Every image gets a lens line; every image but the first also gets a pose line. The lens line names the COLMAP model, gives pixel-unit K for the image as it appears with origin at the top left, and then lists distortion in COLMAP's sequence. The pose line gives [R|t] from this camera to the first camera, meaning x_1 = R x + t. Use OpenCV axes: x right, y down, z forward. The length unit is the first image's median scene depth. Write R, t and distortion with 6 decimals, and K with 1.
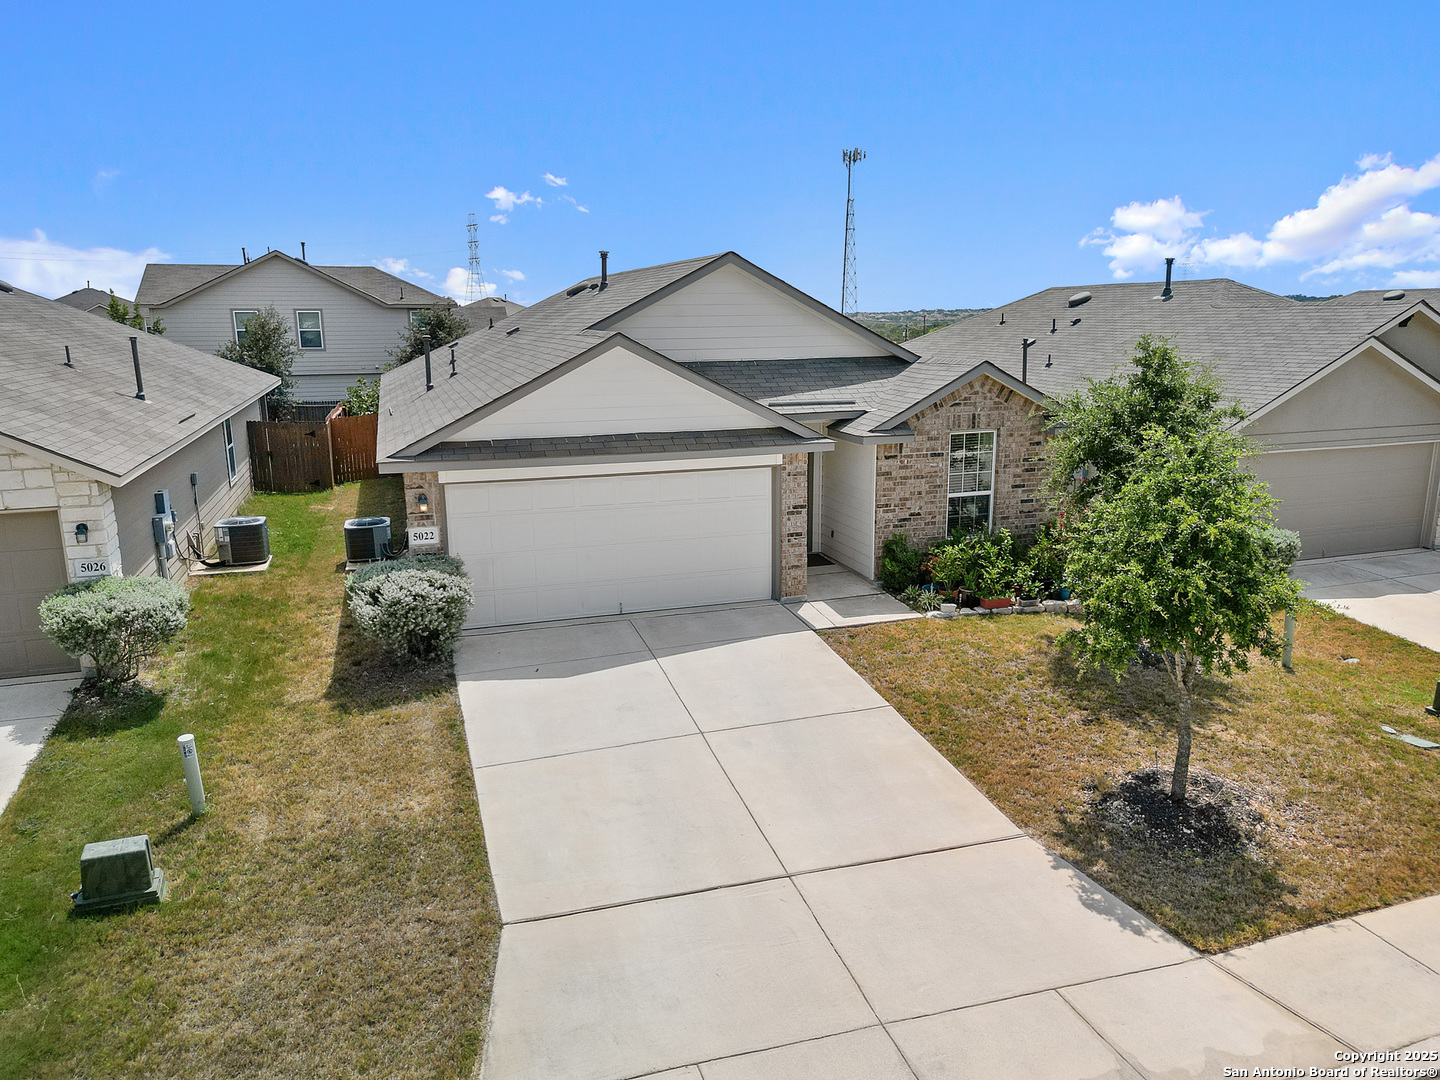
lens RADIAL K [[988.6, 0, 720.0], [0, 988.6, 540.0], [0, 0, 1]] dist [0.046117, 0.001443]
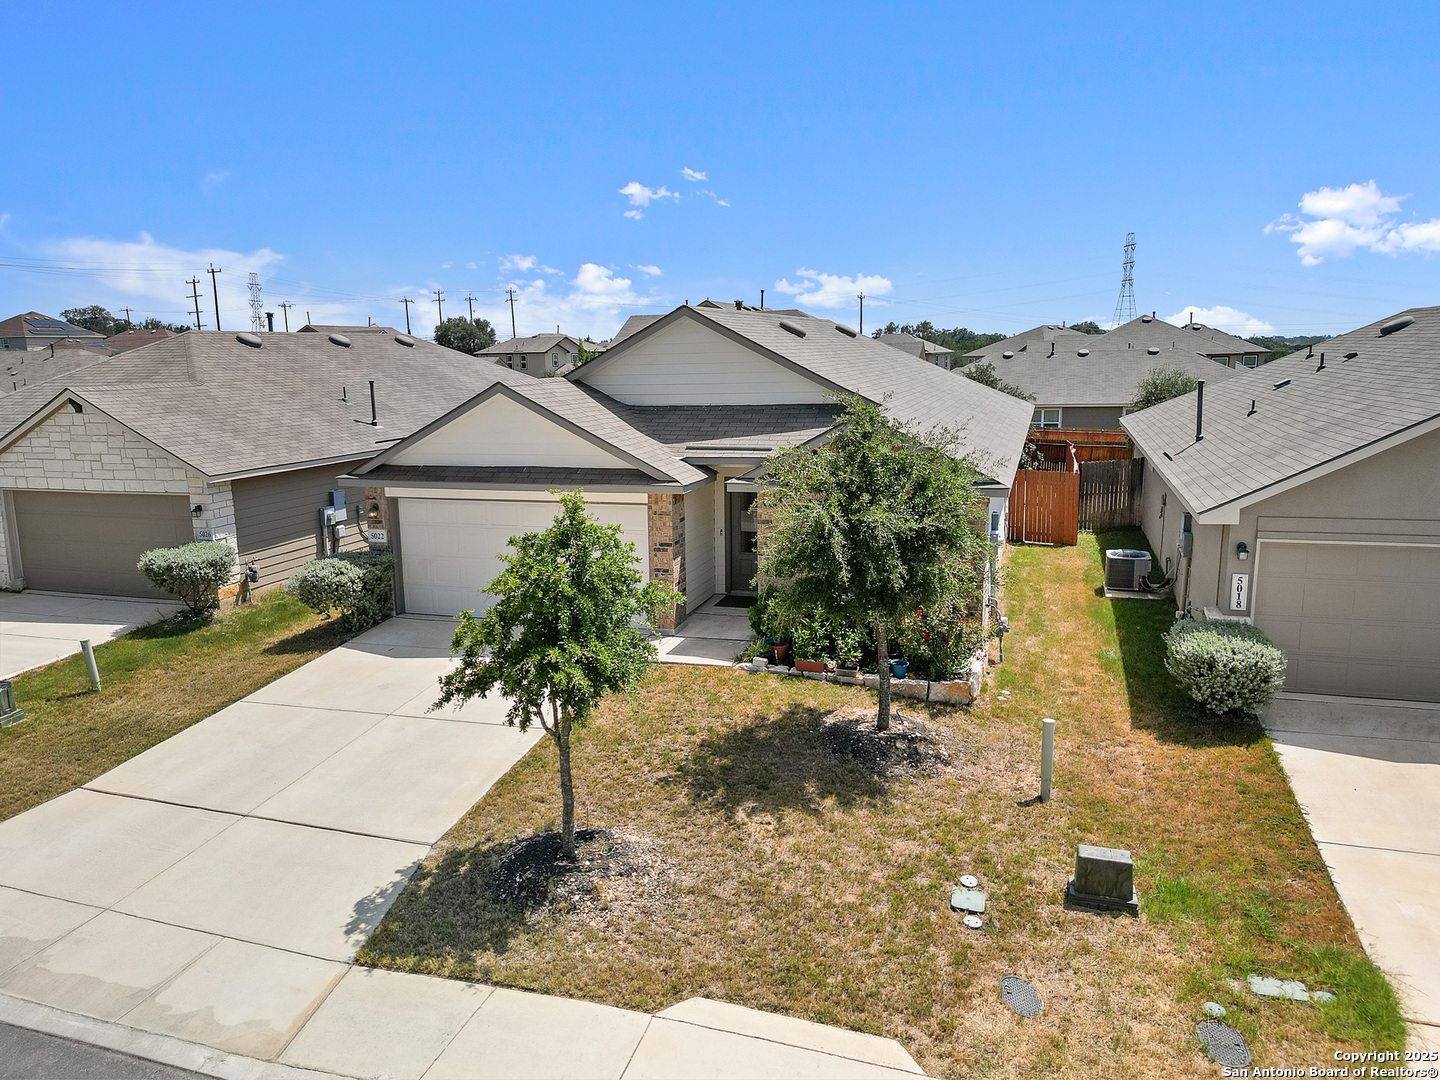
lens RADIAL K [[1014.4, 0, 716.0], [0, 1014.4, 558.9], [0, 0, 1]] dist [0.107299, -0.000427]
pose [[0.793254, 0.106348, -0.599532, 0.872209], [-0.110998, 0.993387, 0.029349, -0.063413], [0.598689, 0.043265, 0.799812, 0.186569]]
